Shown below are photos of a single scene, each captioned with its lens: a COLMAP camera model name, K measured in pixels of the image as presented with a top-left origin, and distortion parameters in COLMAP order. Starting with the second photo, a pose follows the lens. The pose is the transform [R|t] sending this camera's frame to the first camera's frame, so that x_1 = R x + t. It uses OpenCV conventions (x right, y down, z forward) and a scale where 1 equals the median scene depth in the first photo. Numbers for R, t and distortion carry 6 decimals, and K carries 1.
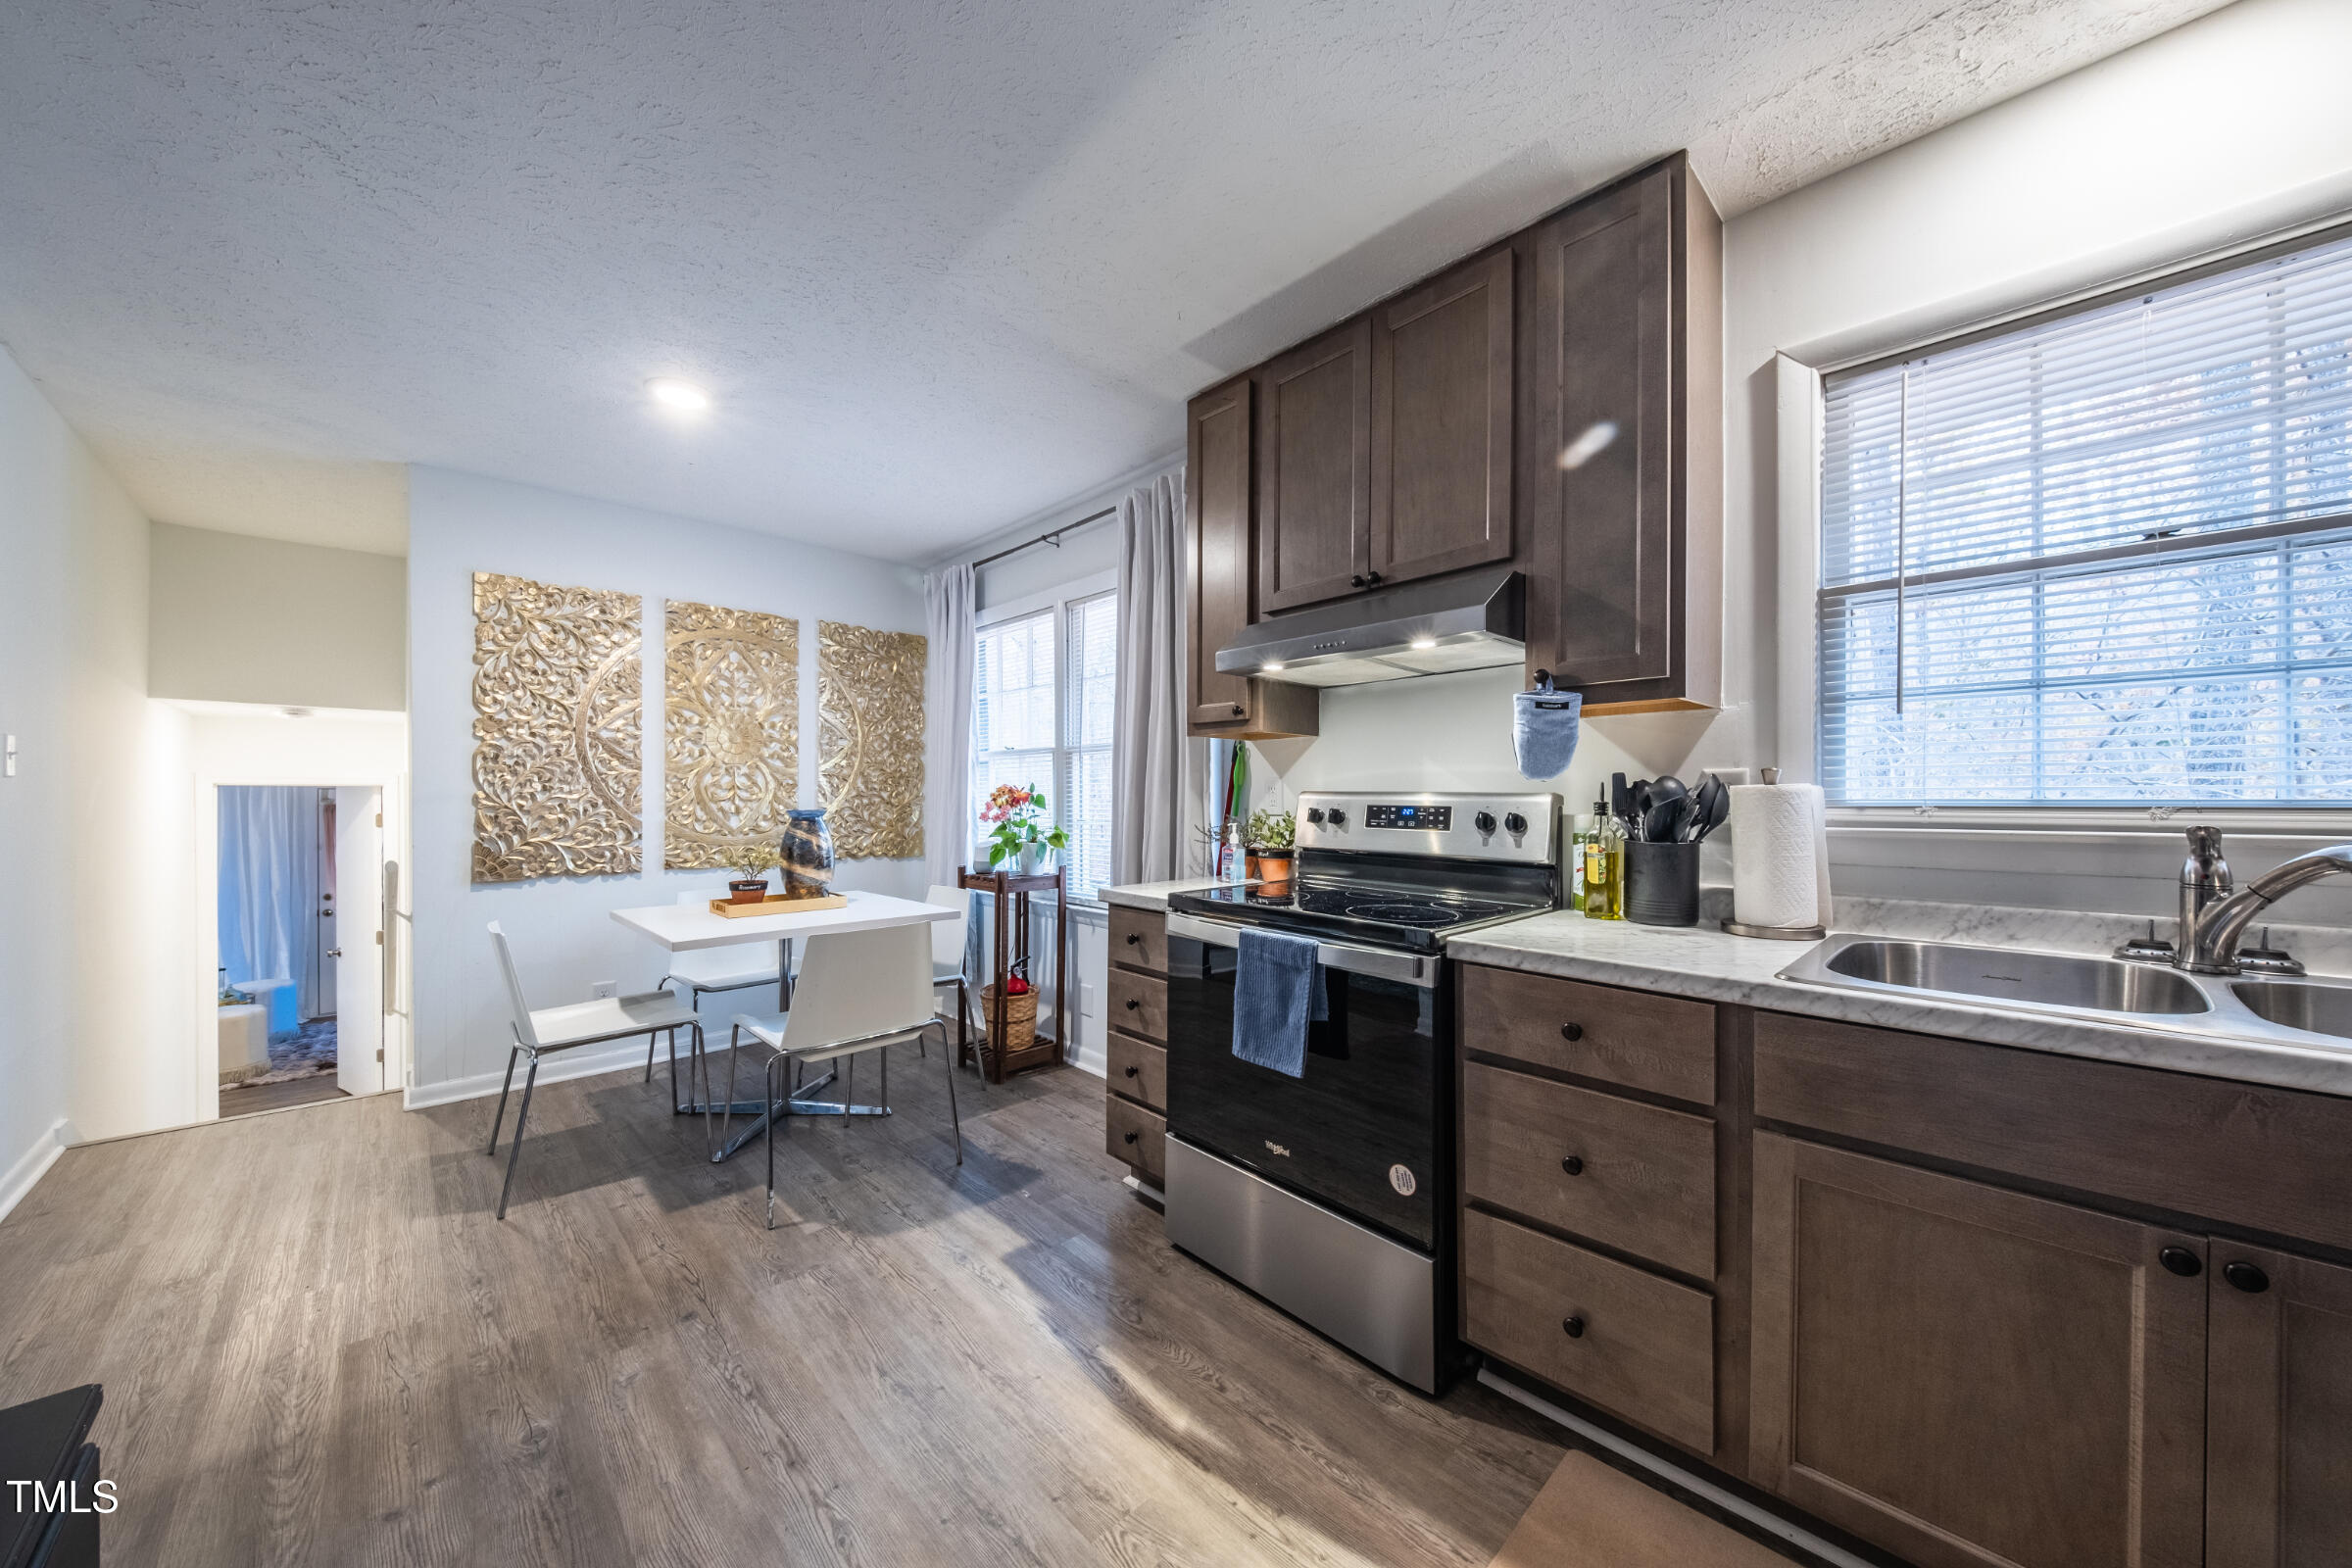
lens RADIAL K [[795.5, 0, 1191.1], [0, 795.5, 791.6], [0, 0, 1]] dist [0.044725, -0.024070]
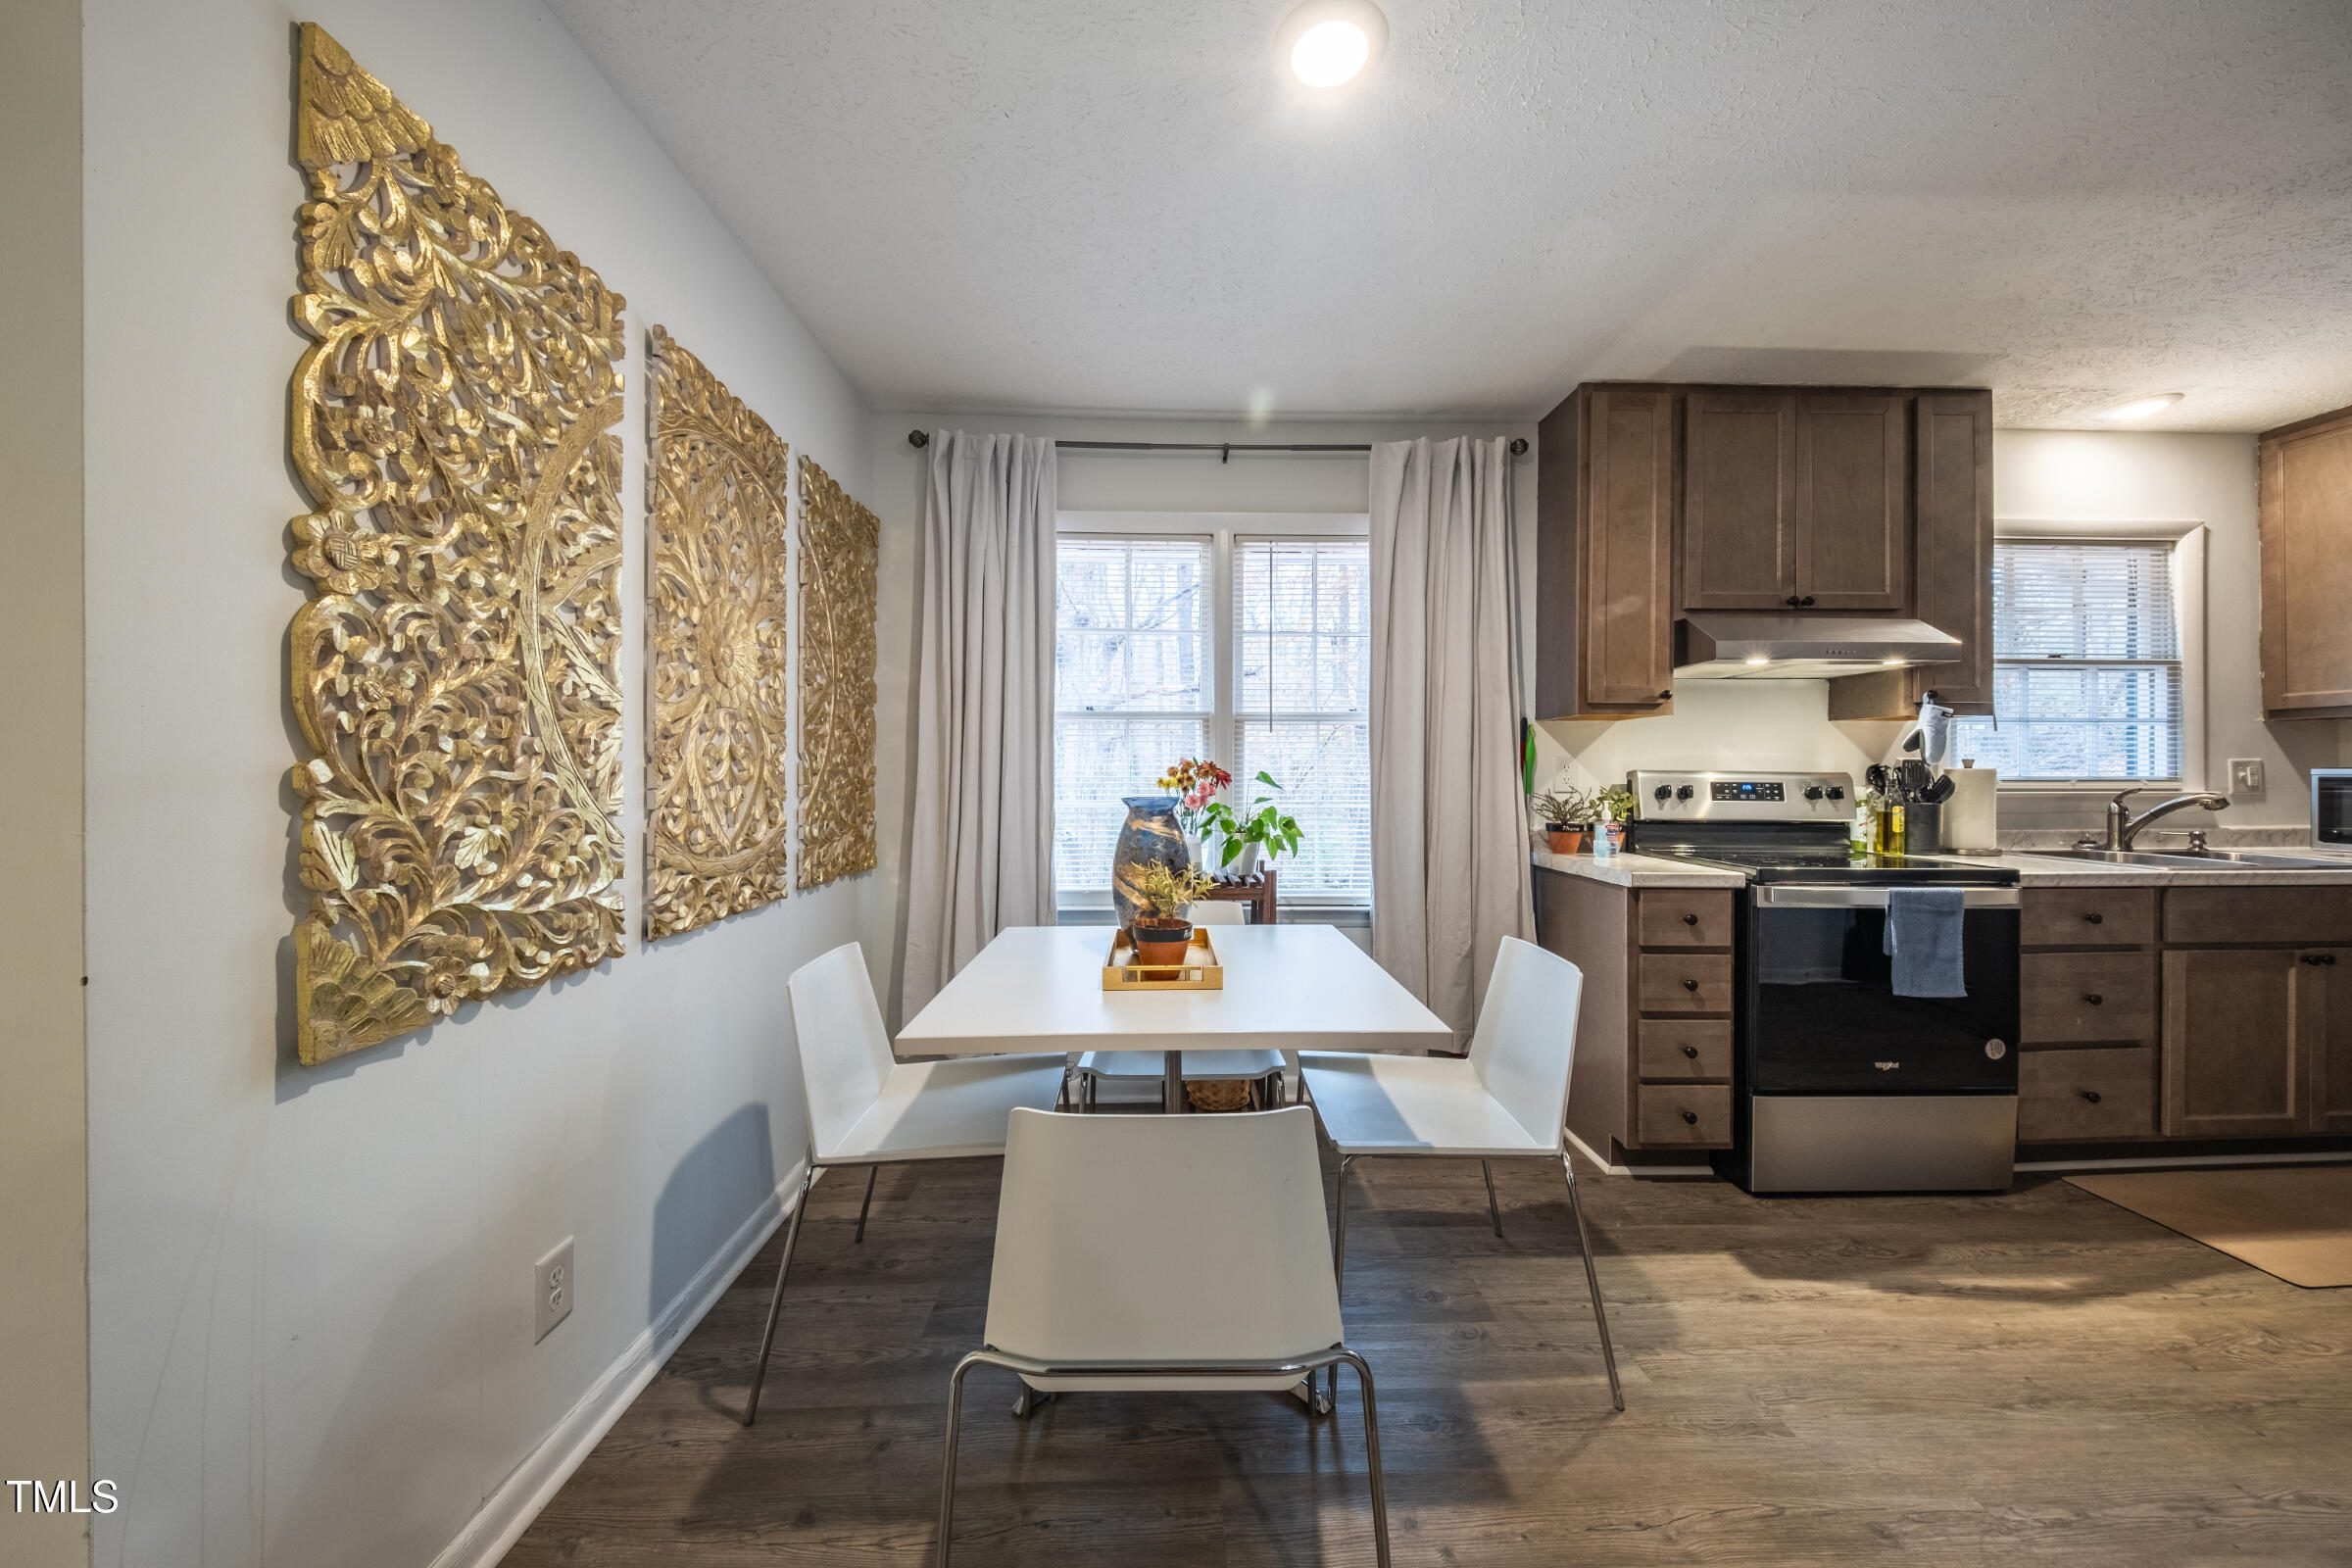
lens RADIAL K [[784.7, 0, 1168.0], [0, 784.7, 774.9], [0, 0, 1]] dist [-0.005448, -0.000132]
pose [[0.683584, 0.000906, 0.729871, -1.354912], [-0.004596, 0.999985, 0.003063, 0.006755], [-0.729857, -0.005448, 0.683578, 0.893280]]
